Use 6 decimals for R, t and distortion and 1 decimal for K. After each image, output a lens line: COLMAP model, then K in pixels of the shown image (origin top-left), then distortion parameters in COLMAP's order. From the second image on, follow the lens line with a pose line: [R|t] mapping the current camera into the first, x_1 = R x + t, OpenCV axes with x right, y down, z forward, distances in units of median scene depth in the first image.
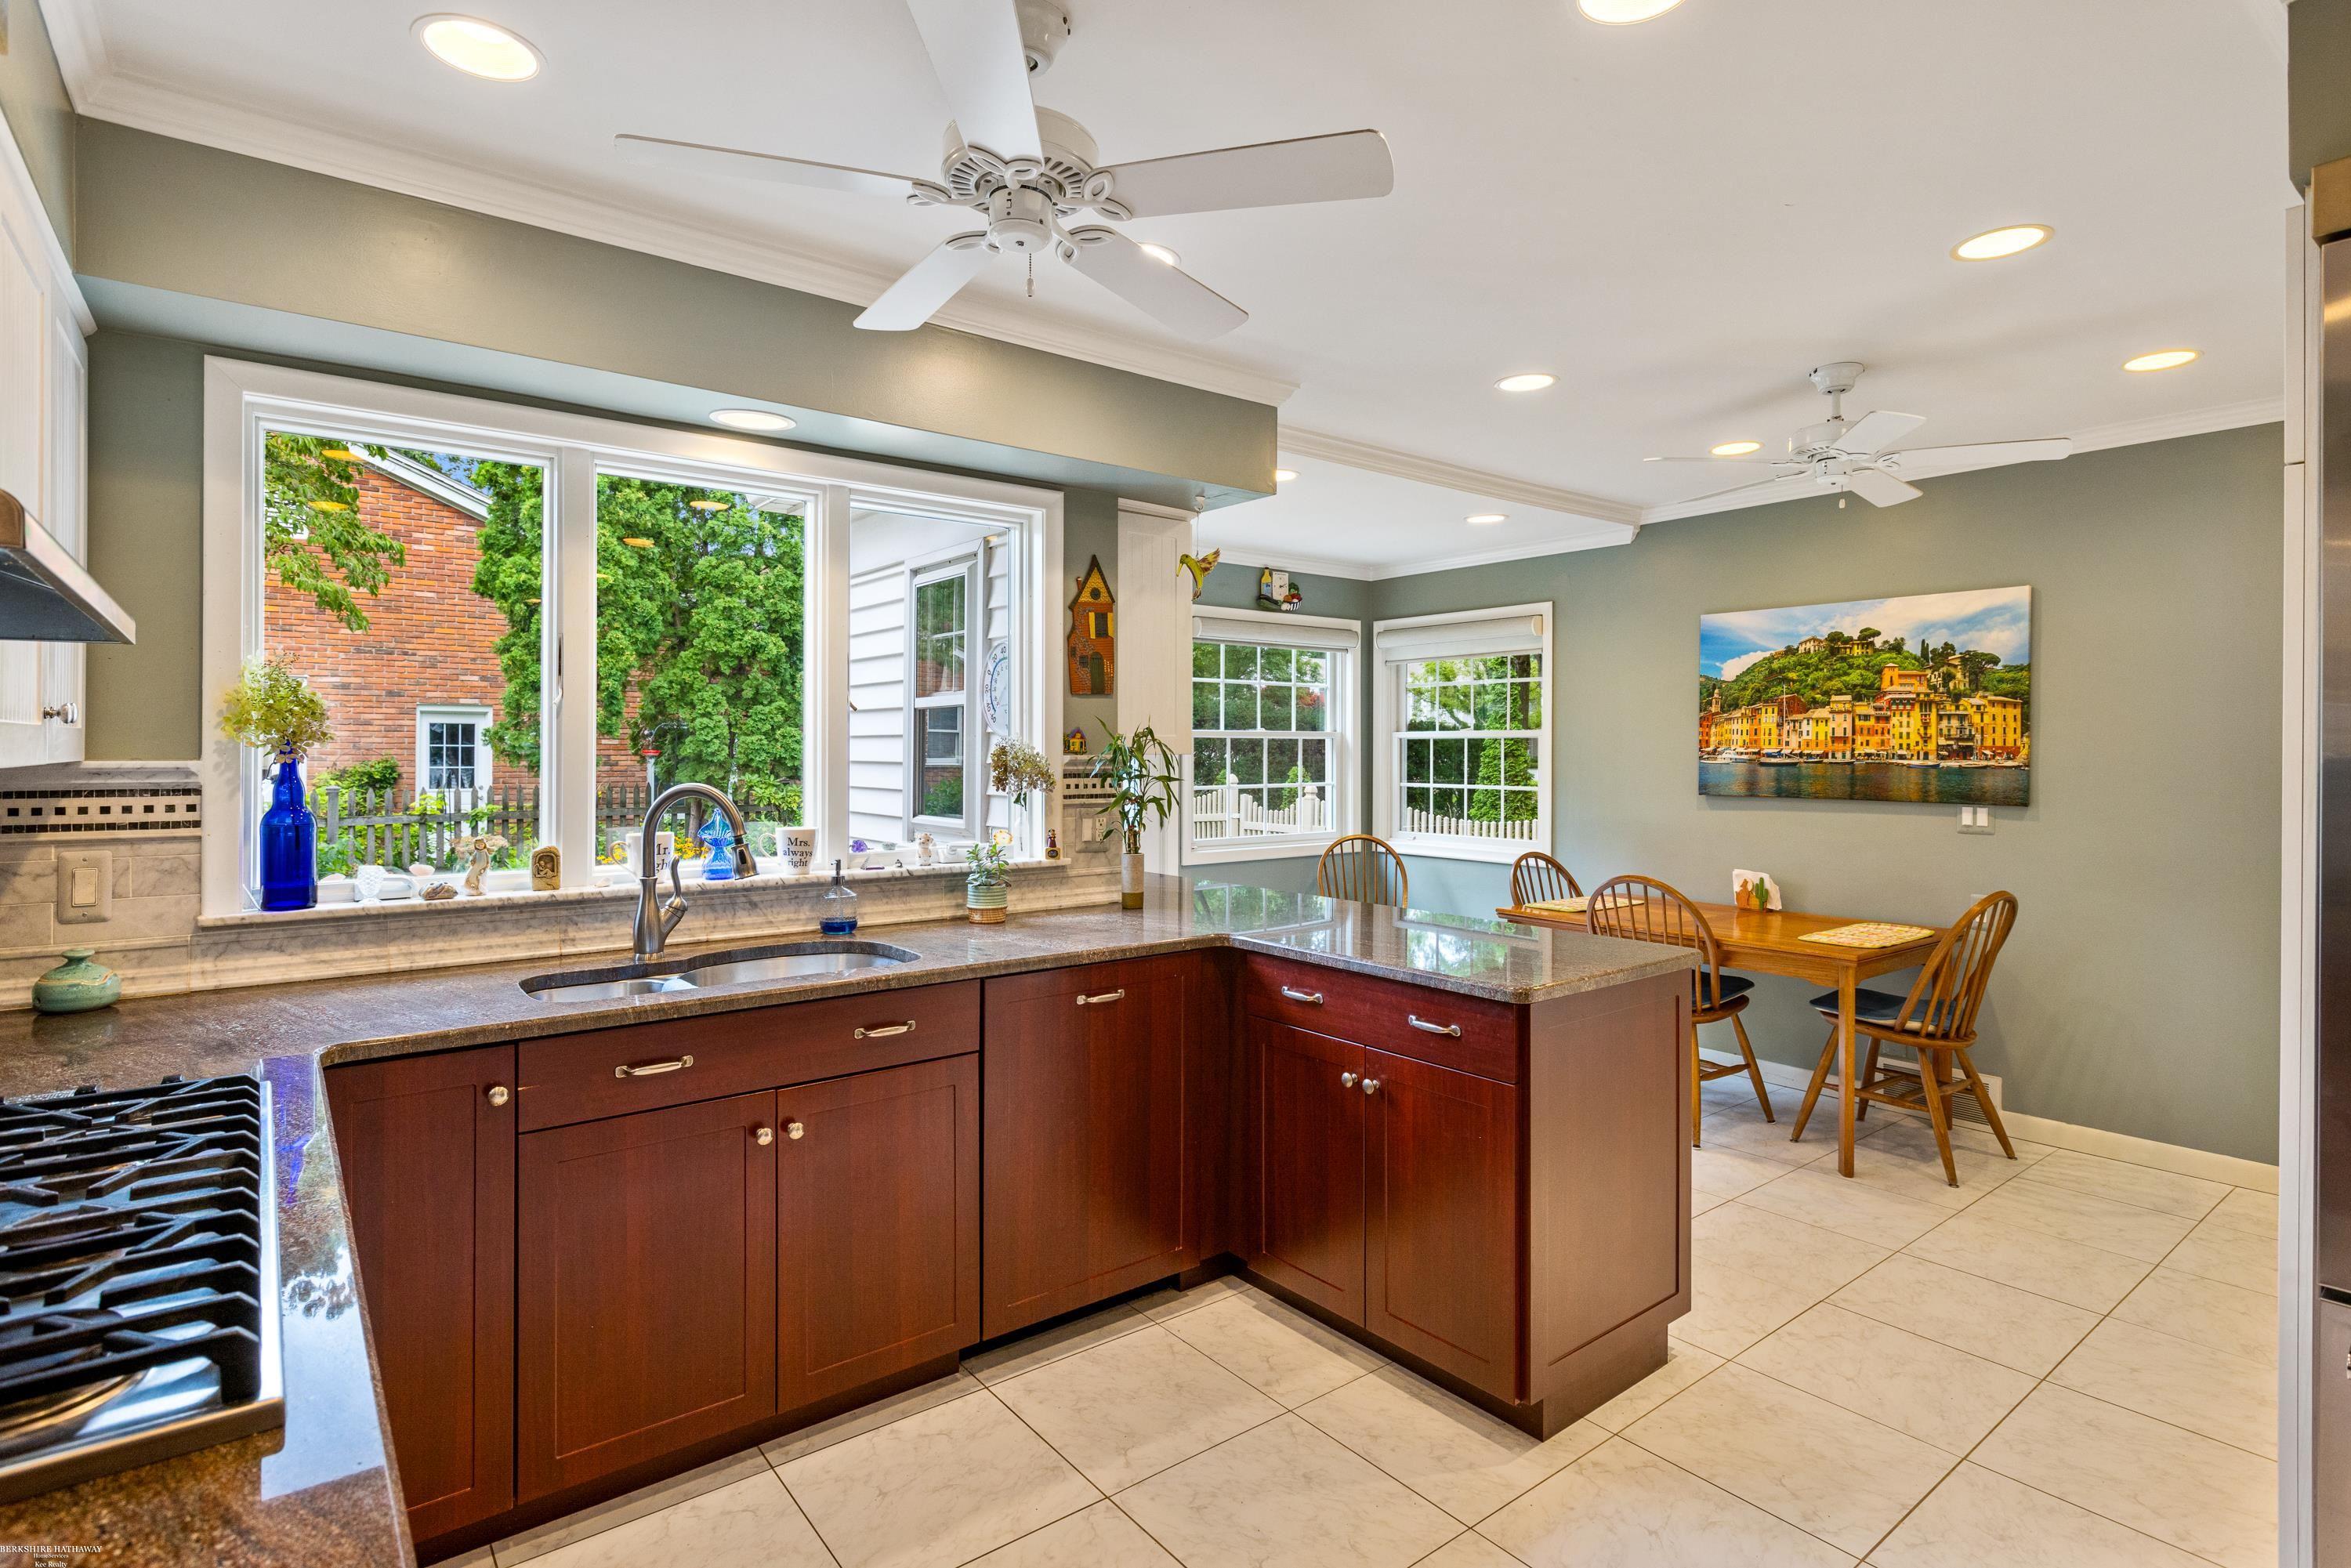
lens RADIAL K [[1160.7, 0, 1185.2], [0, 1160.7, 755.7], [0, 0, 1]] dist [-0.003970, 0.000467]
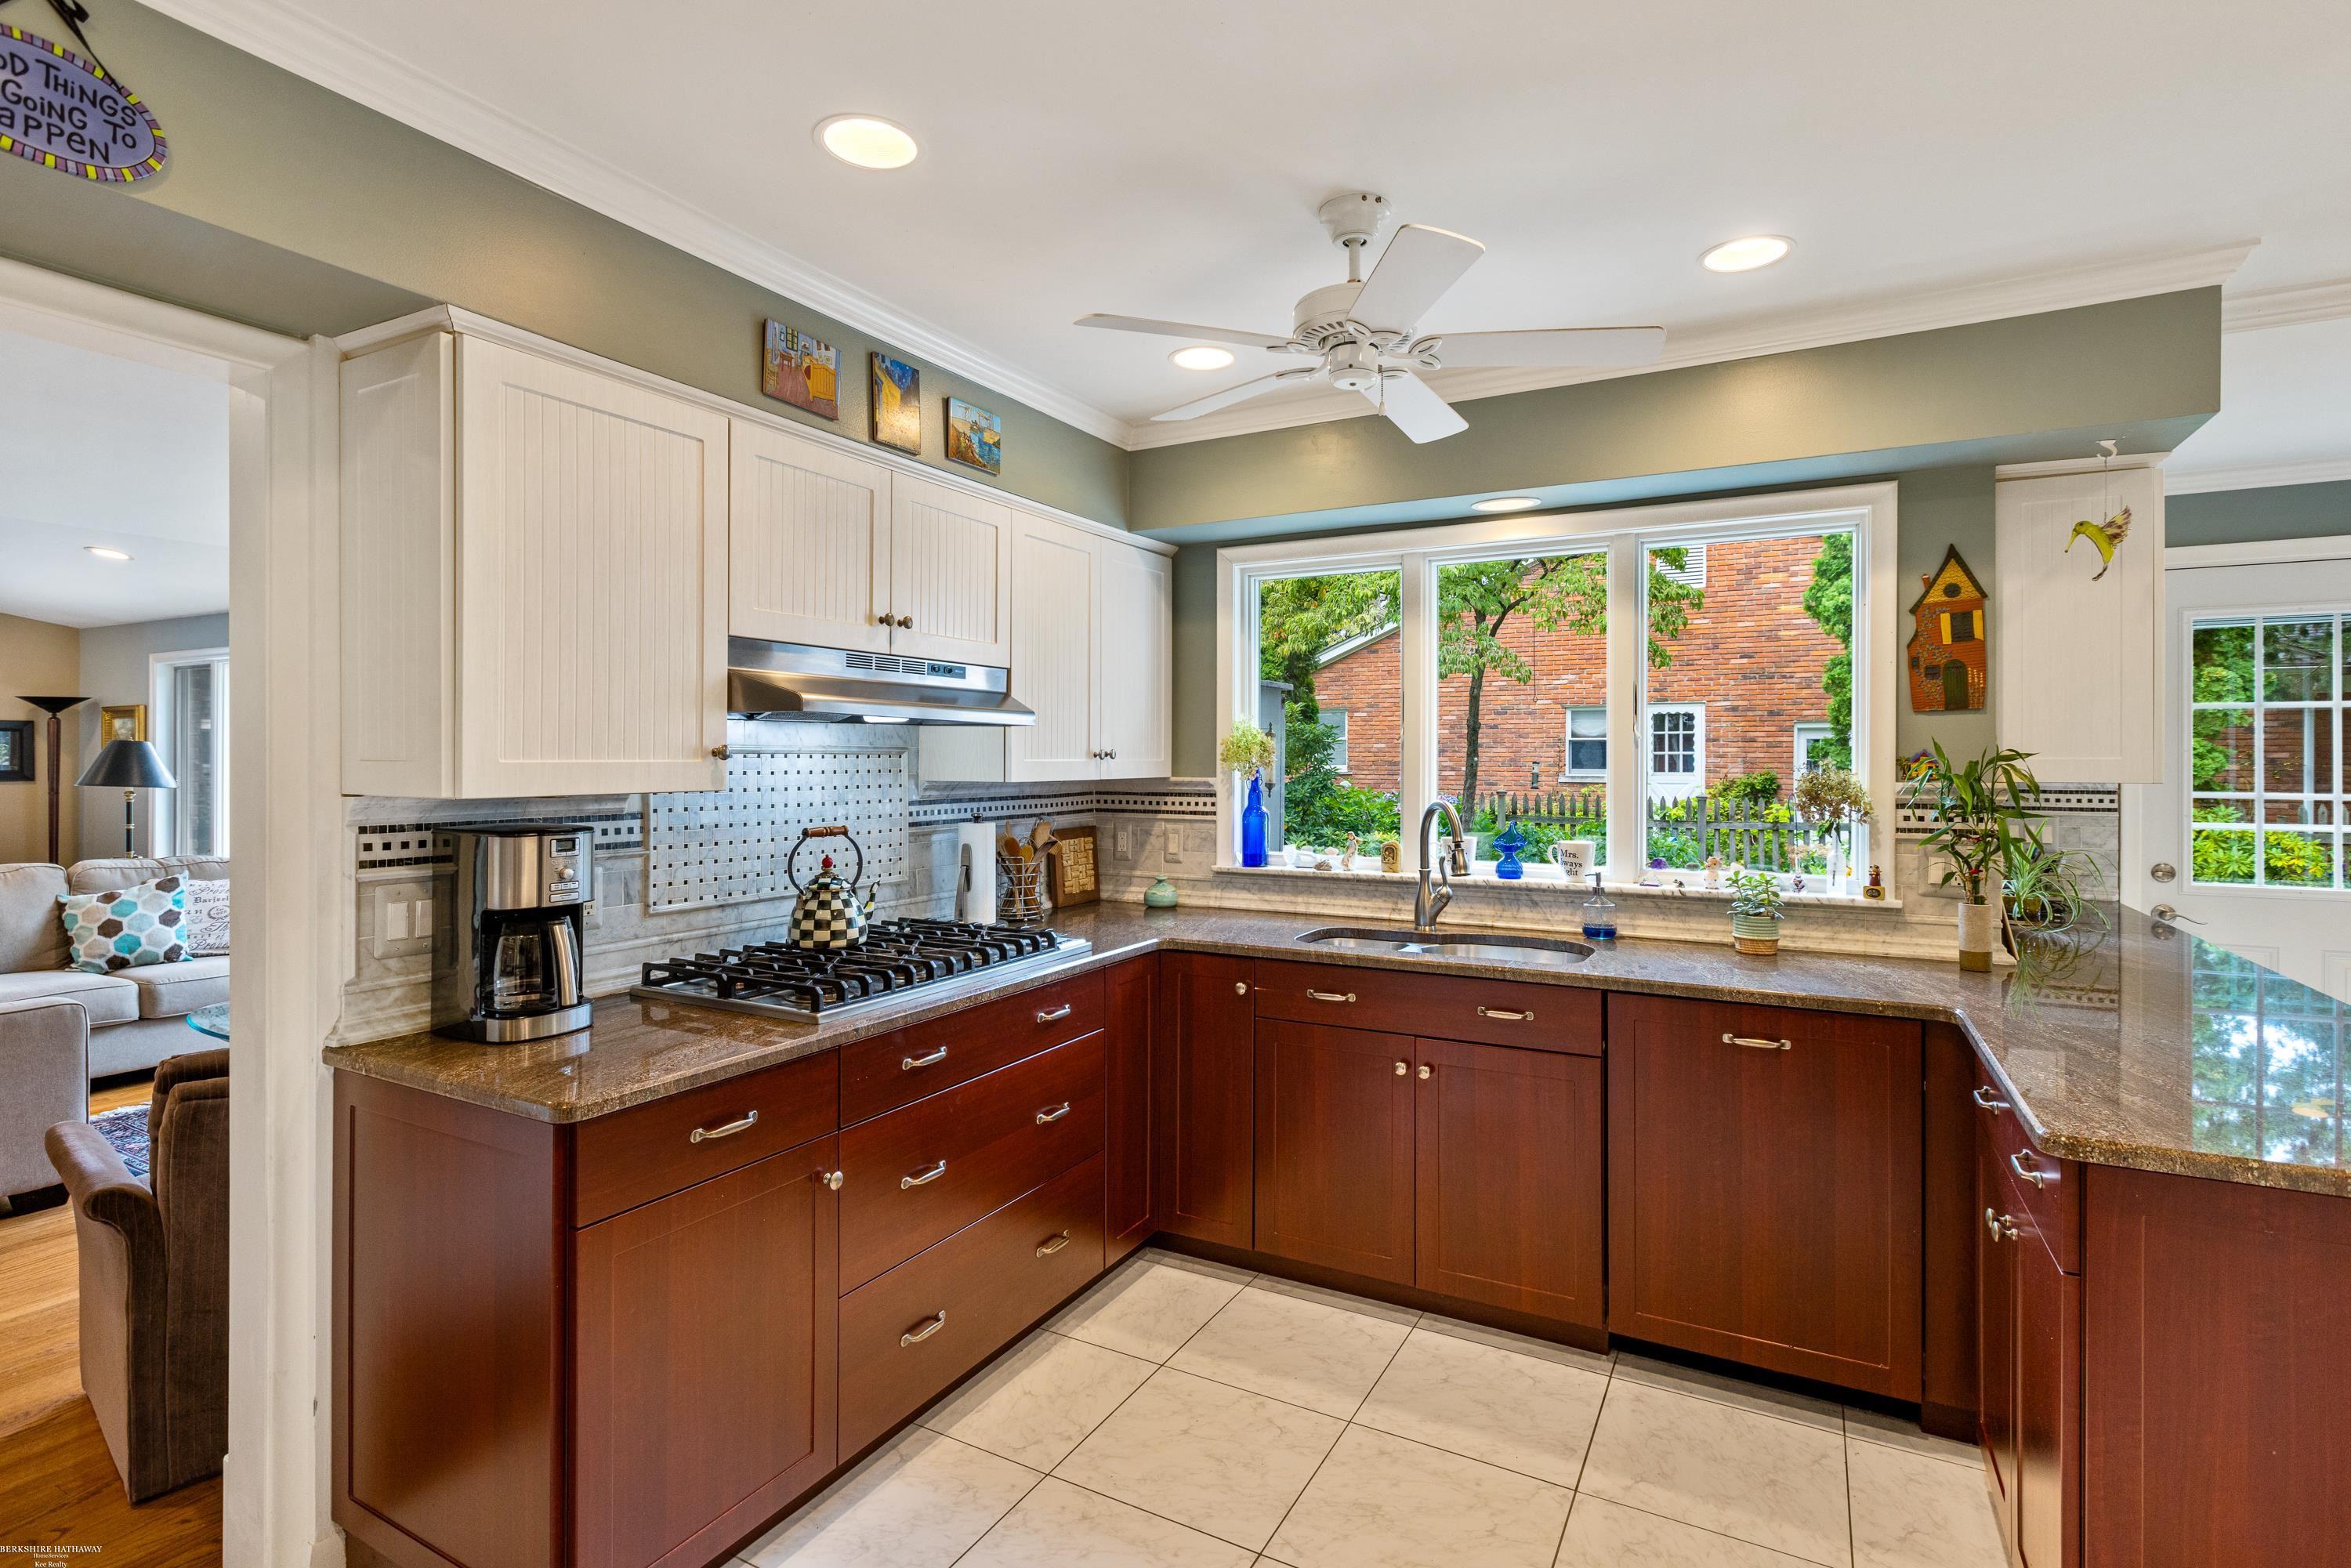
lens RADIAL K [[1139.4, 0, 1172.9], [0, 1139.4, 767.1], [0, 0, 1]] dist [0.003423, -0.004534]
pose [[0.391842, 0.005717, -0.920015, 0.373091], [-0.005778, 0.999976, 0.003753, -0.009434], [0.920014, 0.003845, 0.391866, 0.128991]]
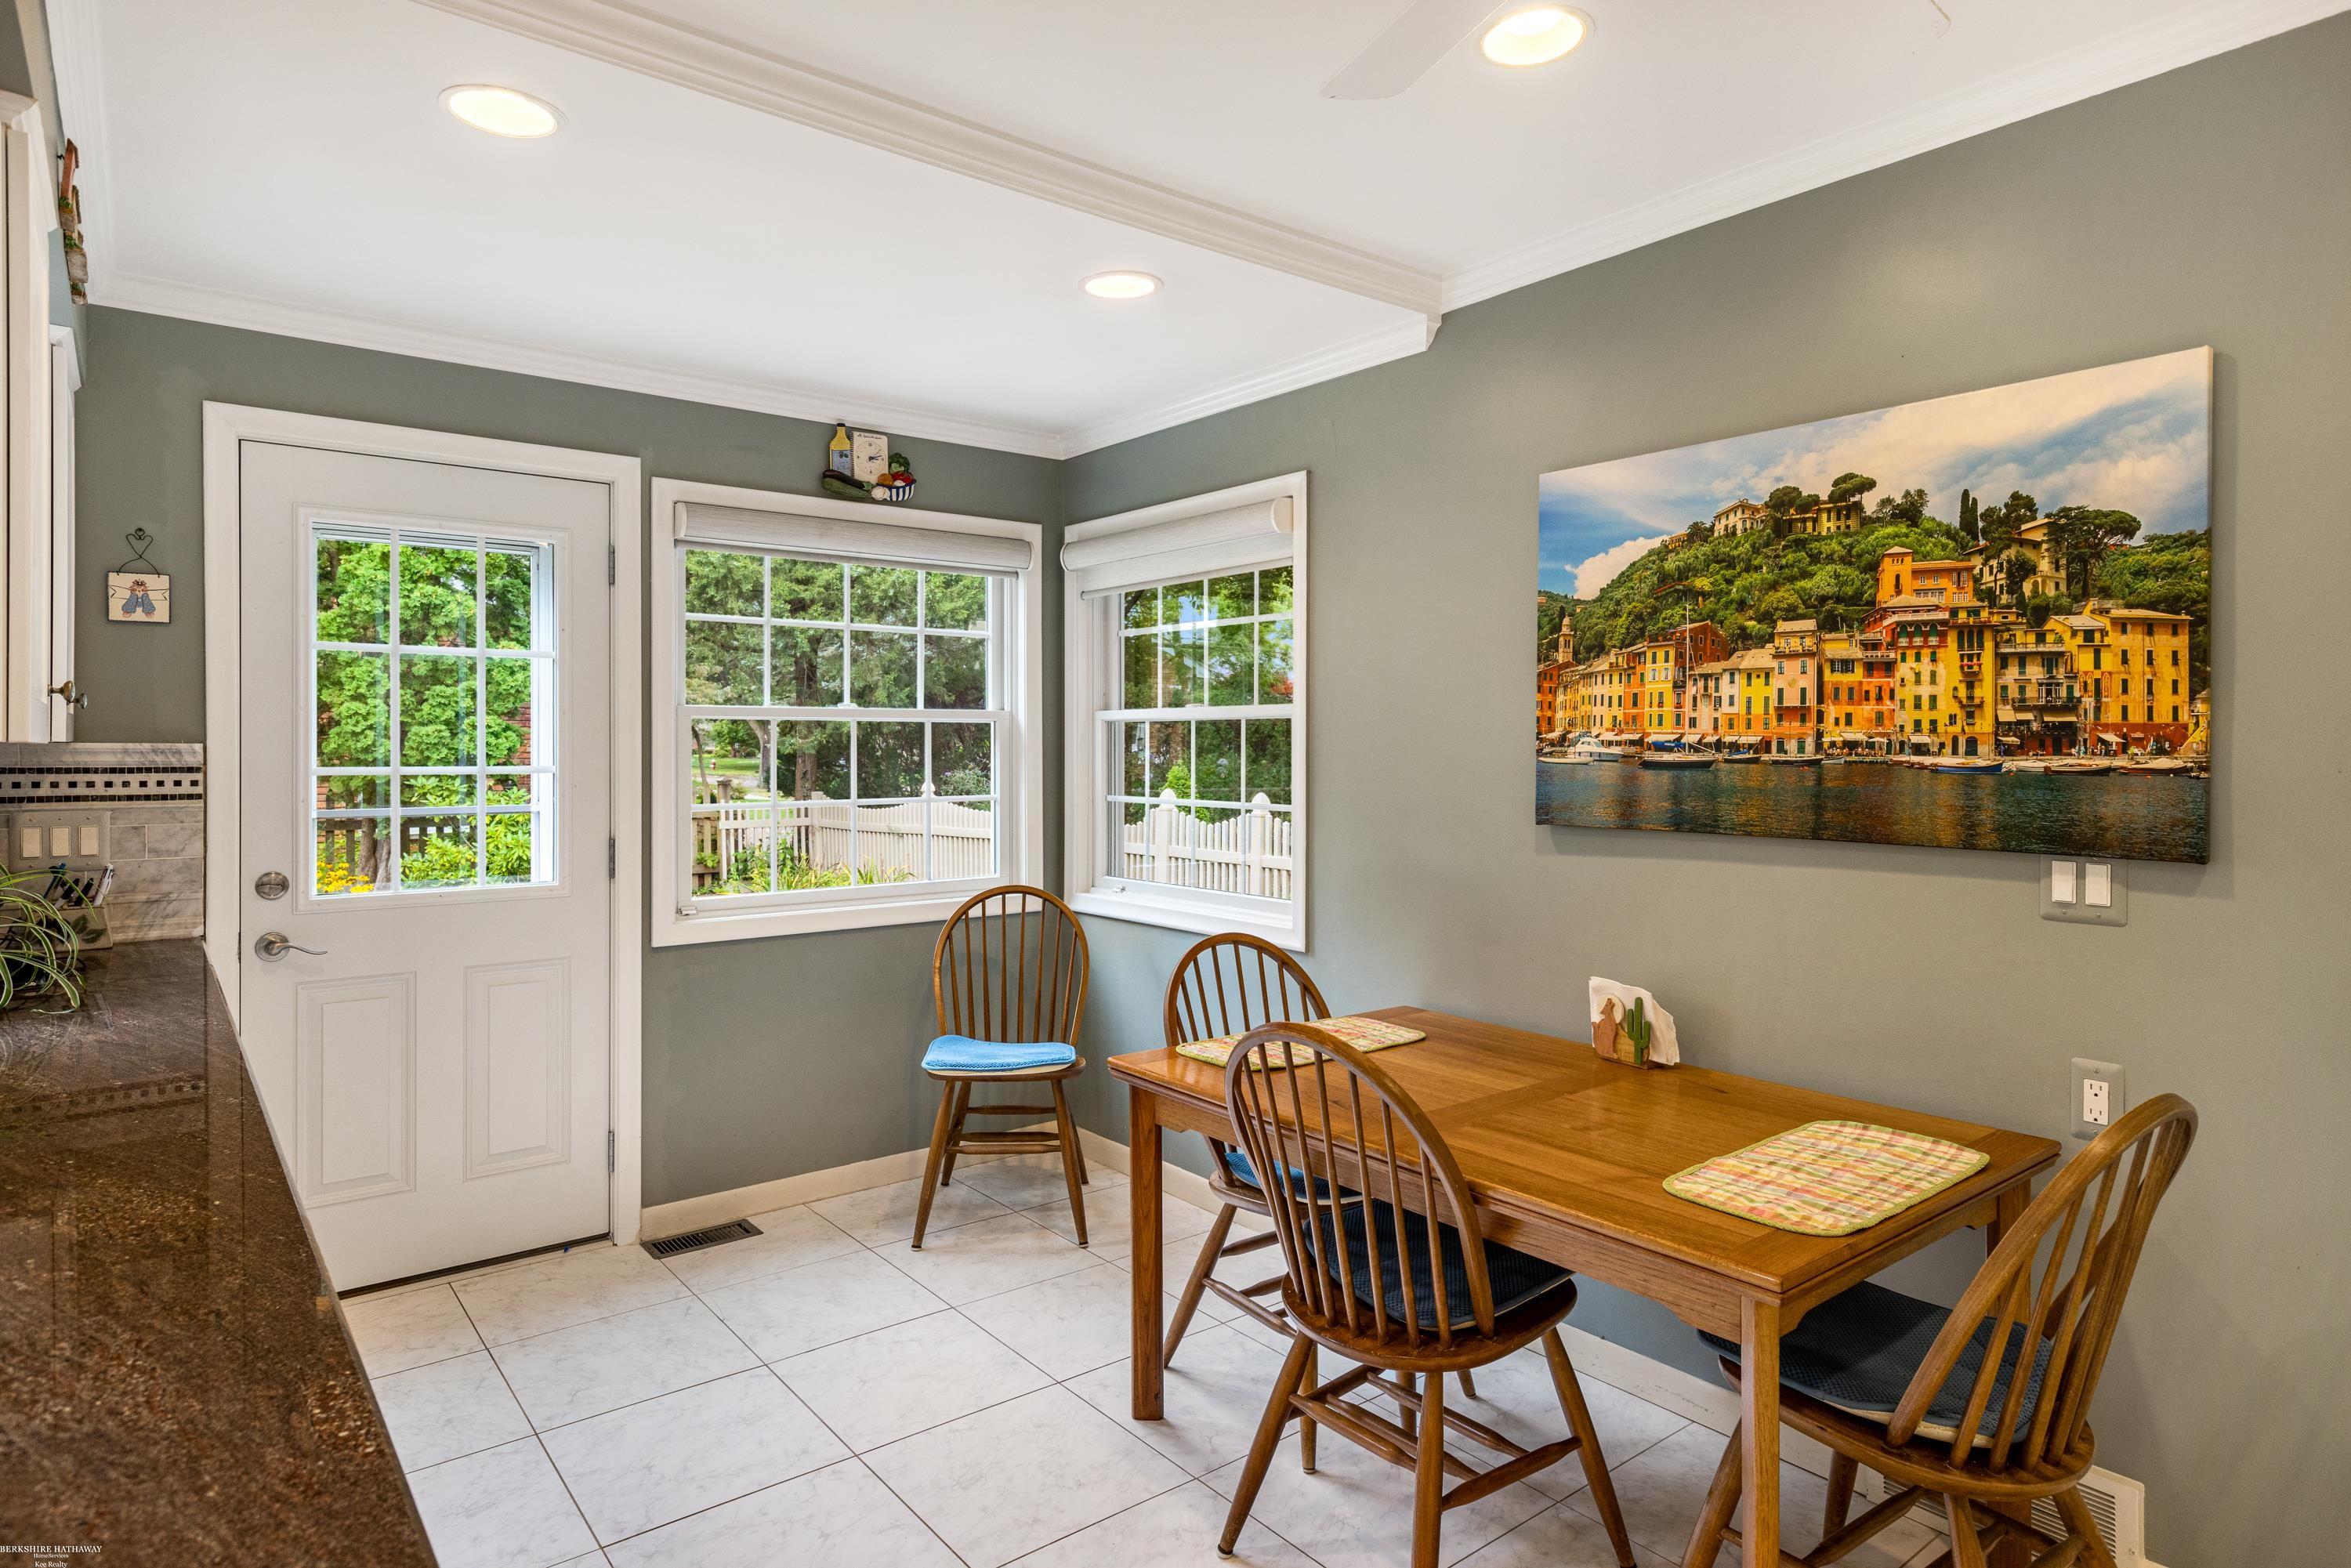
lens RADIAL K [[1301.1, 0, 1175.4], [0, 1301.1, 750.4], [0, 0, 1]] dist [-0.001096, -0.000900]
pose [[0.999974, -0.001496, 0.007090, 0.333948], [0.001507, 0.999998, -0.001635, 0.002060], [-0.007087, 0.001646, 0.999974, 0.508596]]
